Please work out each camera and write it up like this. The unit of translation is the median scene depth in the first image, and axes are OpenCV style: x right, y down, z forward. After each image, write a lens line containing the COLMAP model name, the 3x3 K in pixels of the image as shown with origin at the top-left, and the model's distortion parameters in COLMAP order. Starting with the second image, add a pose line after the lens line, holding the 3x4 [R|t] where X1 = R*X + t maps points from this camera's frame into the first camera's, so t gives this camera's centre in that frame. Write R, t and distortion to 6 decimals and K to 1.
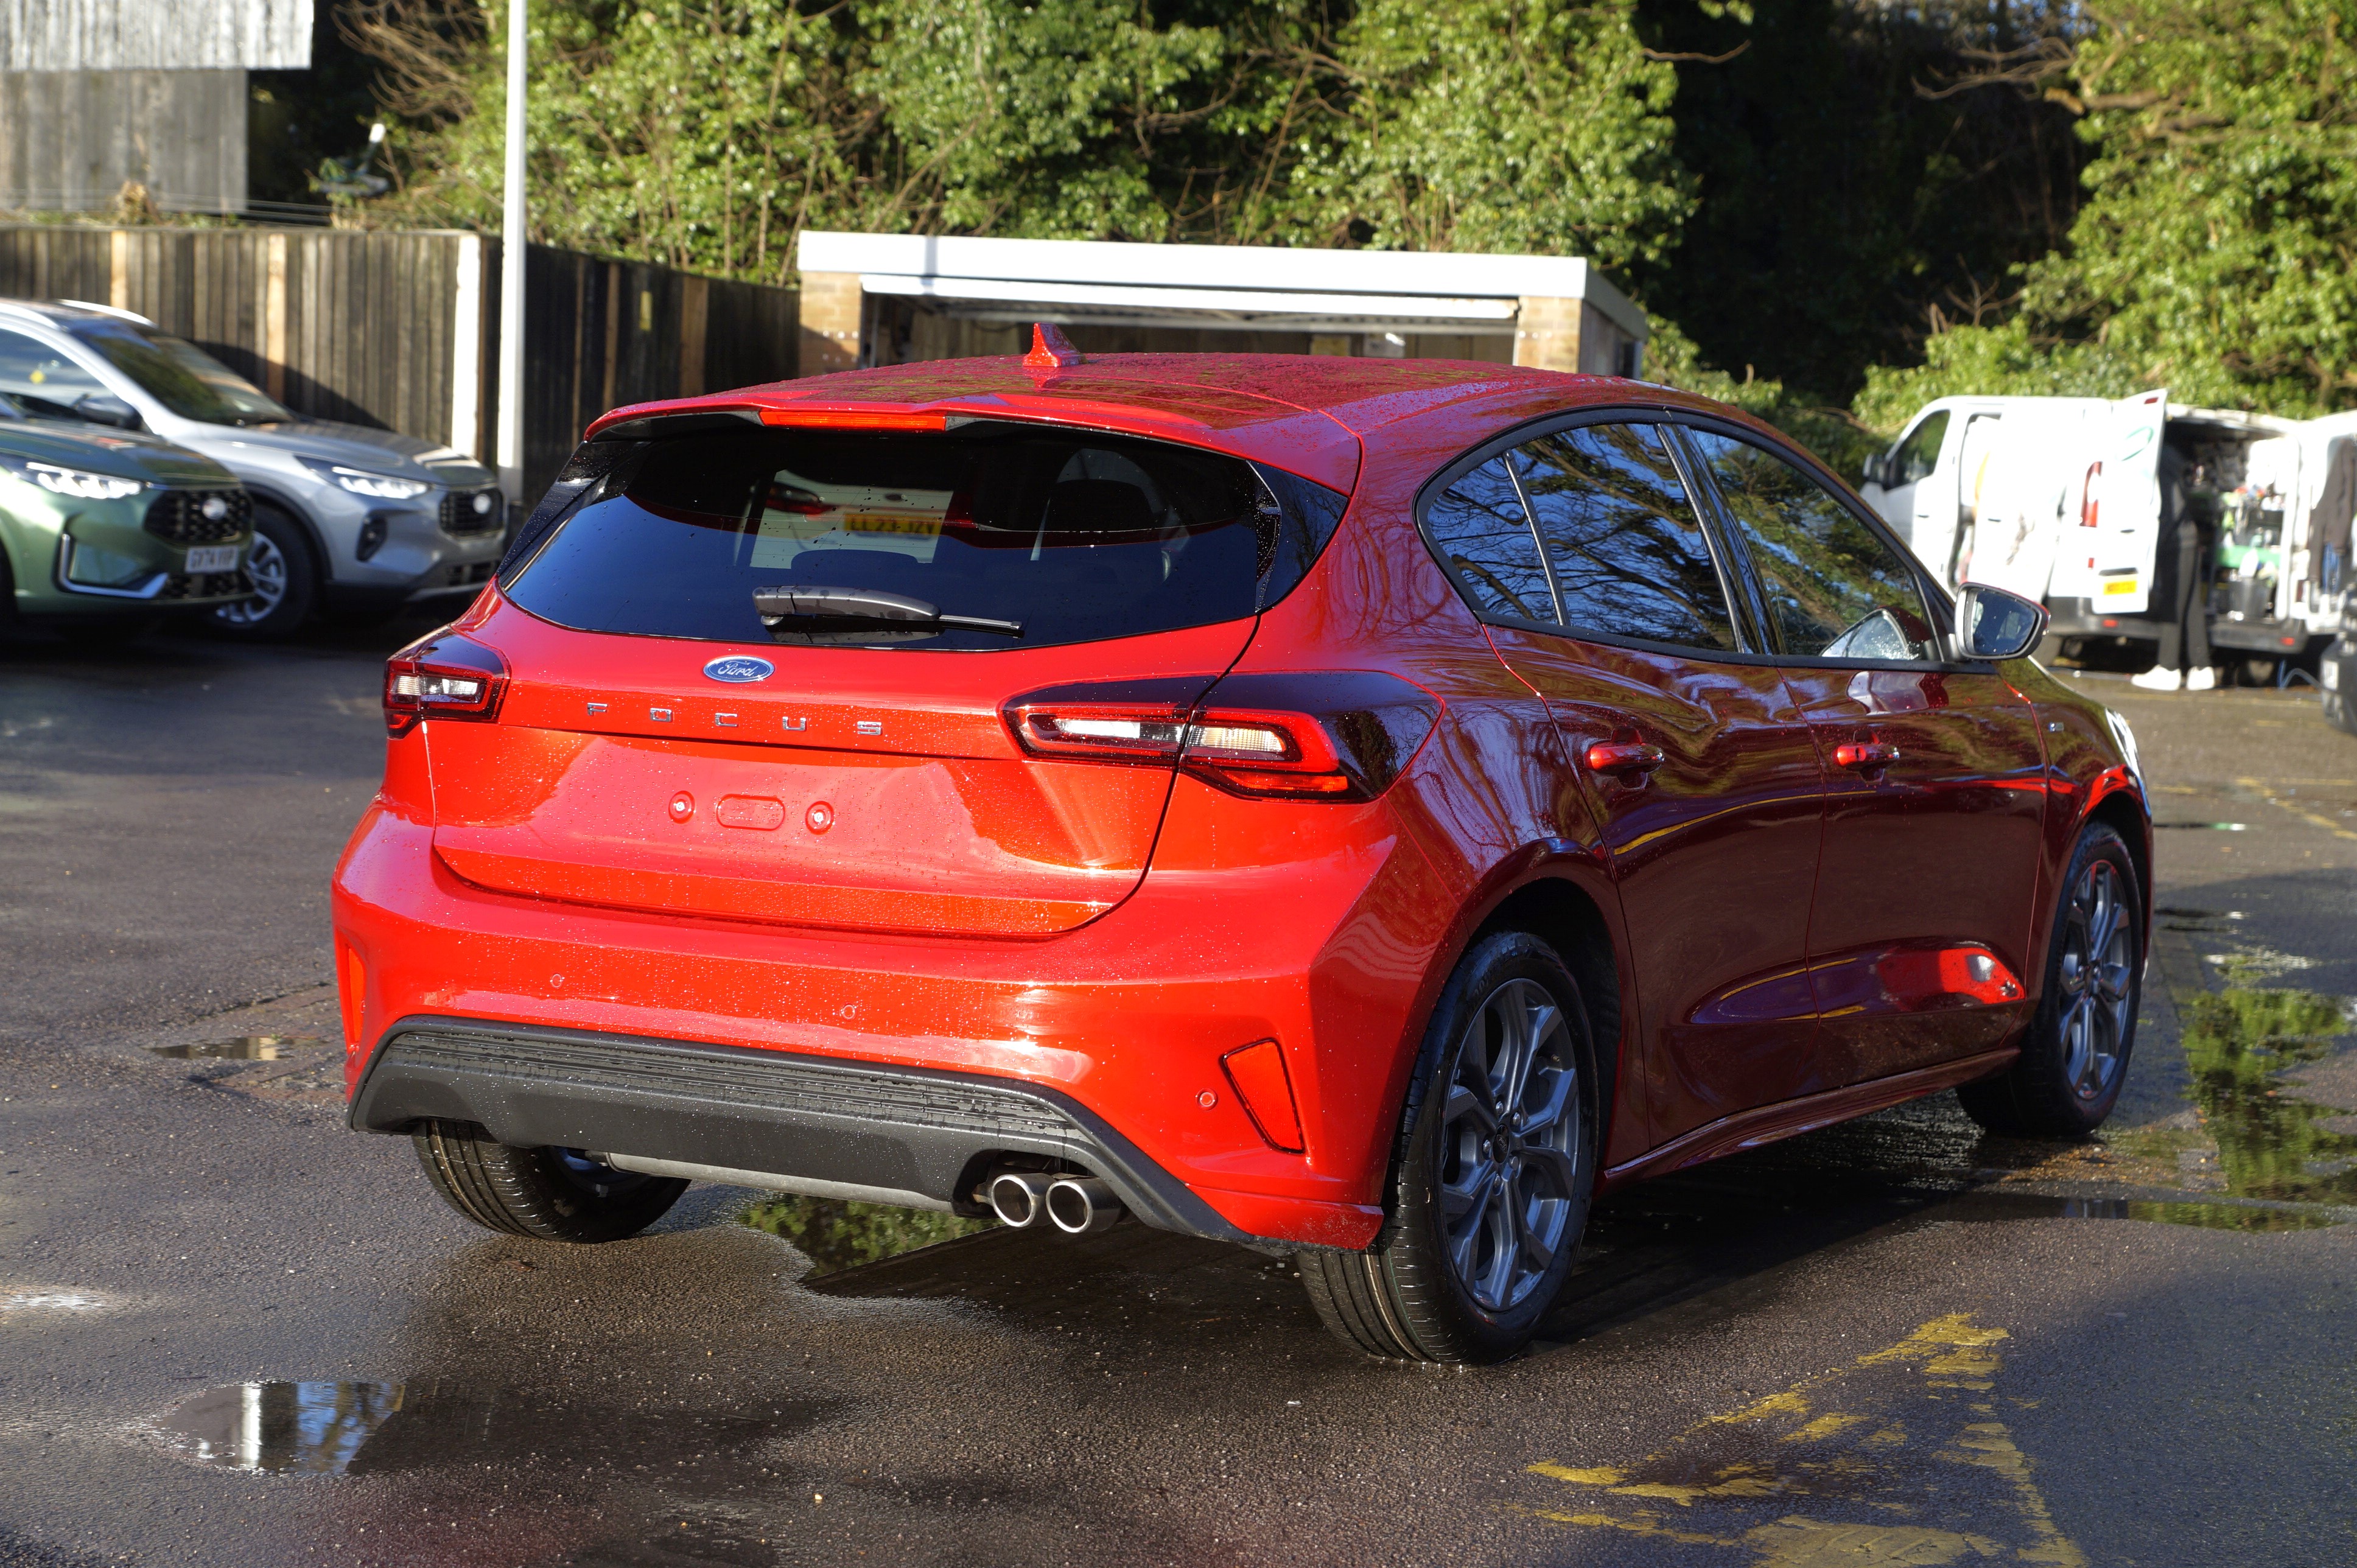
lens RADIAL K [[4253.9, 0, 1178.5], [0, 4253.9, 784.0], [0, 0, 1]] dist [0.009803, 0.126740]
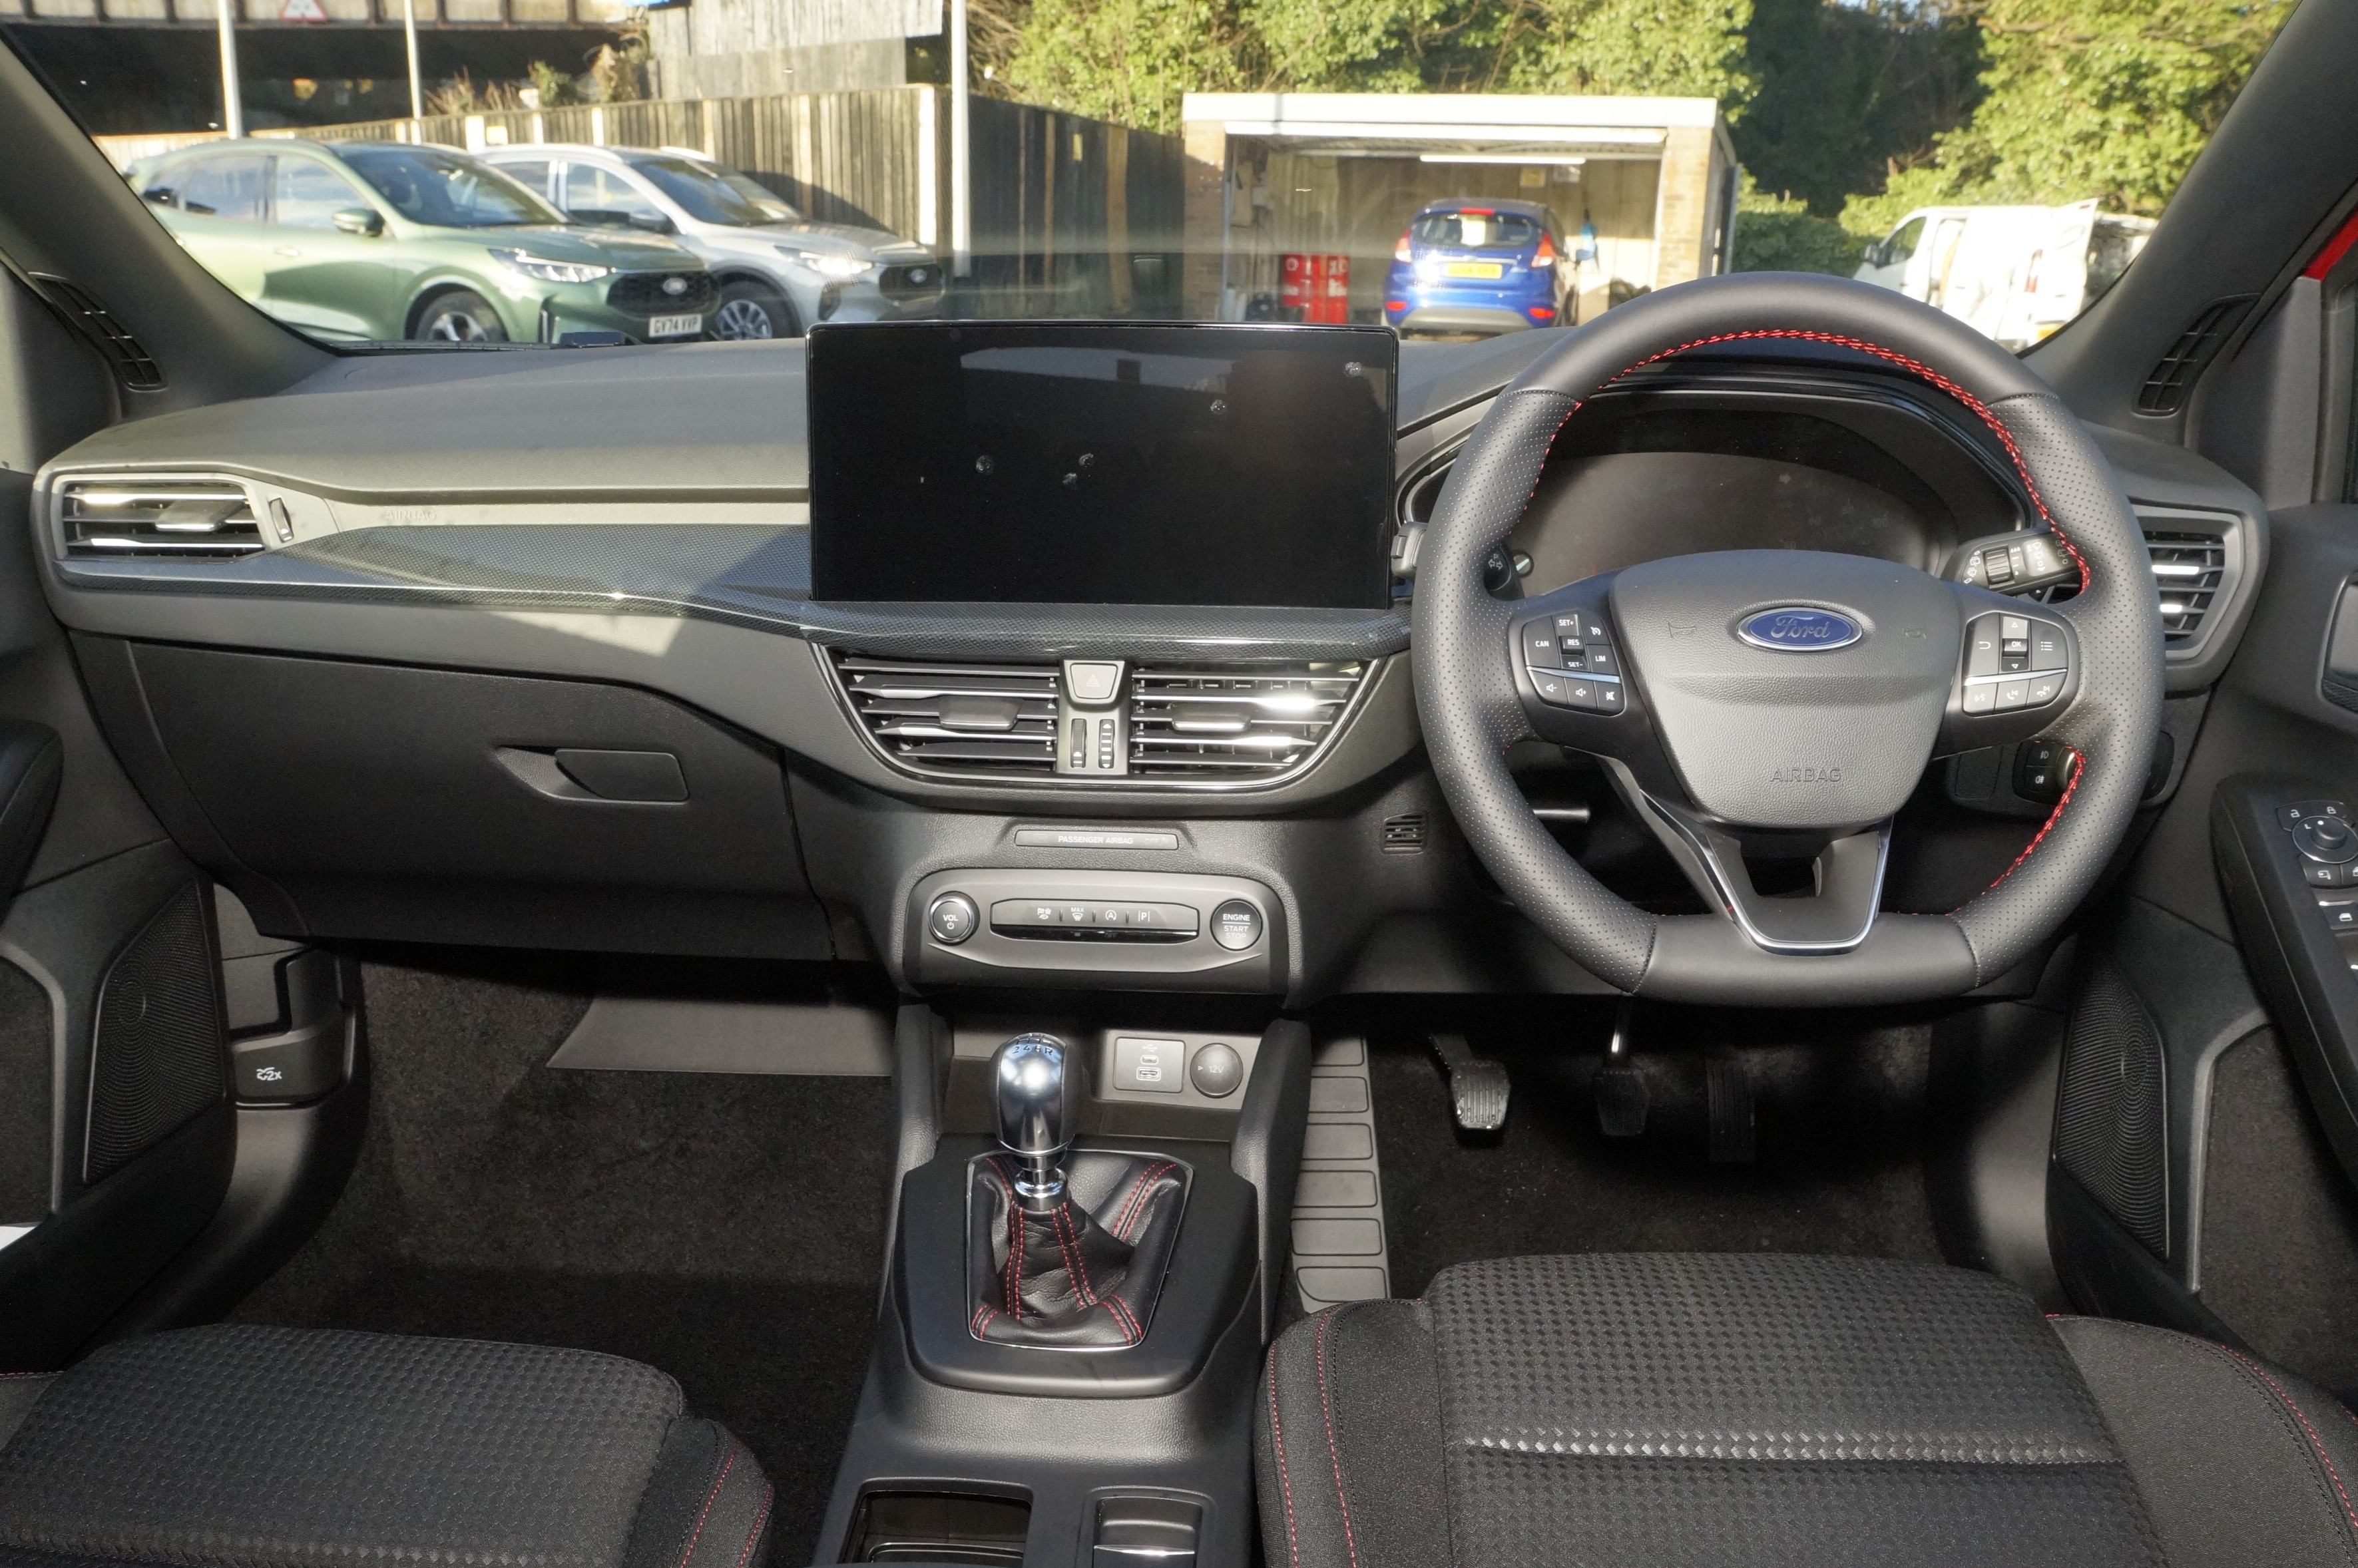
lens RADIAL K [[1846.9, 0, 1138.8], [0, 1846.9, 846.1], [0, 0, 1]] dist [-0.163736, 0.105870]
pose [[0.986567, 0.030193, -0.160544, 0.005595], [0.007786, 0.972962, 0.230834, -0.013496], [0.163173, -0.228983, 0.959657, 0.255785]]
